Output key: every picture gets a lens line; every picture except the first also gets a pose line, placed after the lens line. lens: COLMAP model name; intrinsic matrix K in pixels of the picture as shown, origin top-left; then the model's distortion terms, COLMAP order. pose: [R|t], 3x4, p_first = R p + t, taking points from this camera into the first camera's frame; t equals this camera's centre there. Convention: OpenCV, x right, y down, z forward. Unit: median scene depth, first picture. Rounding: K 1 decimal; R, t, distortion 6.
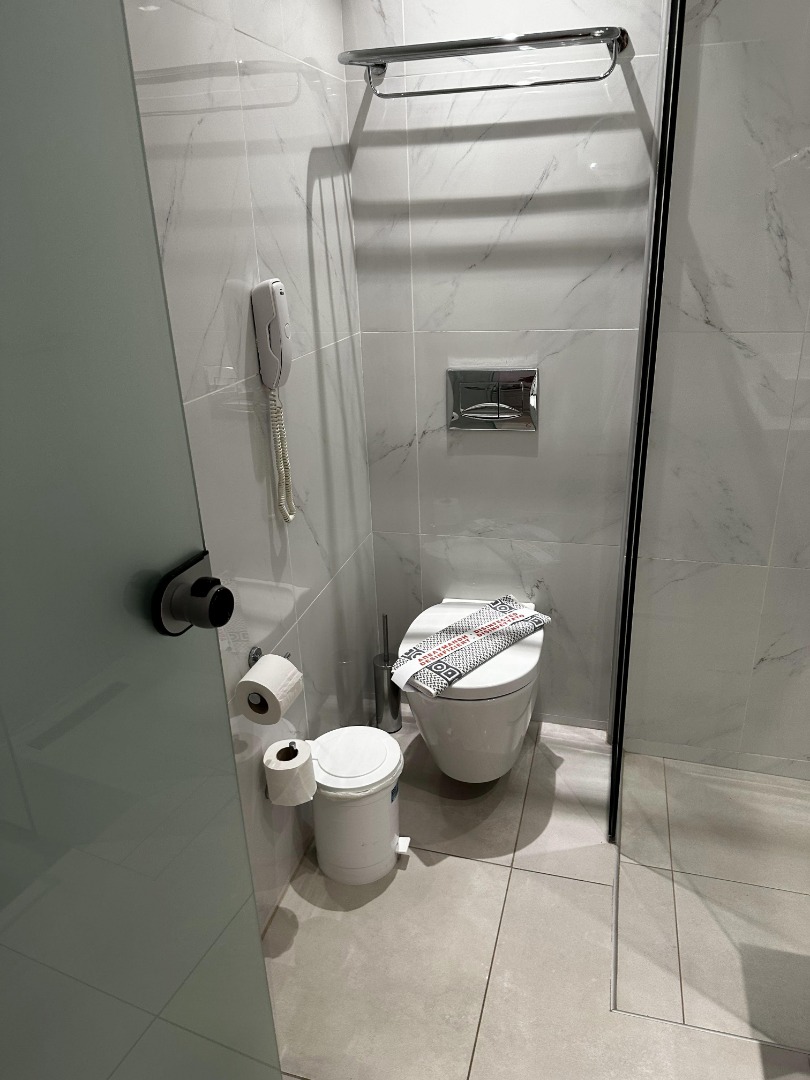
lens RADIAL K [[772.4, 0, 407.3], [0, 772.4, 540.0], [0, 0, 1]] dist [0.005648, -0.007851]
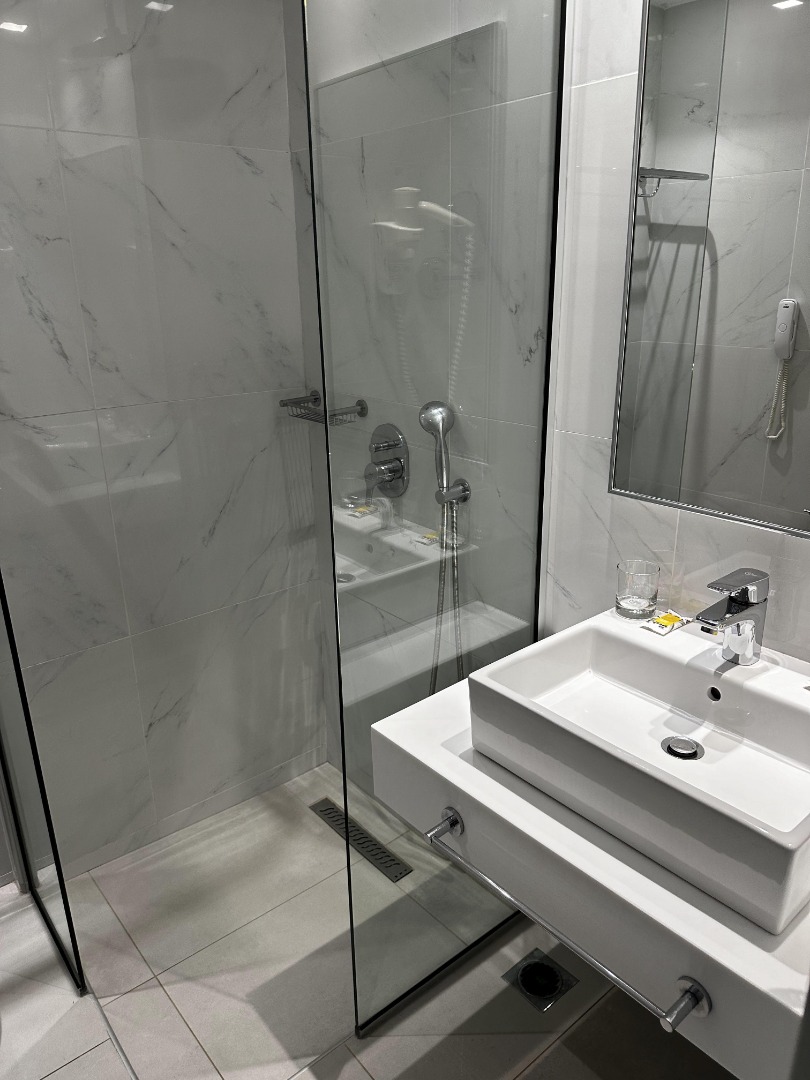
lens RADIAL K [[772.4, 0, 405.2], [0, 772.4, 539.5], [0, 0, 1]] dist [0.005648, -0.007851]
pose [[0.574126, -0.245584, 0.781069, -0.083323], [0.309108, 0.948375, 0.070978, -0.046431], [-0.758177, 0.200684, 0.620398, 0.079478]]
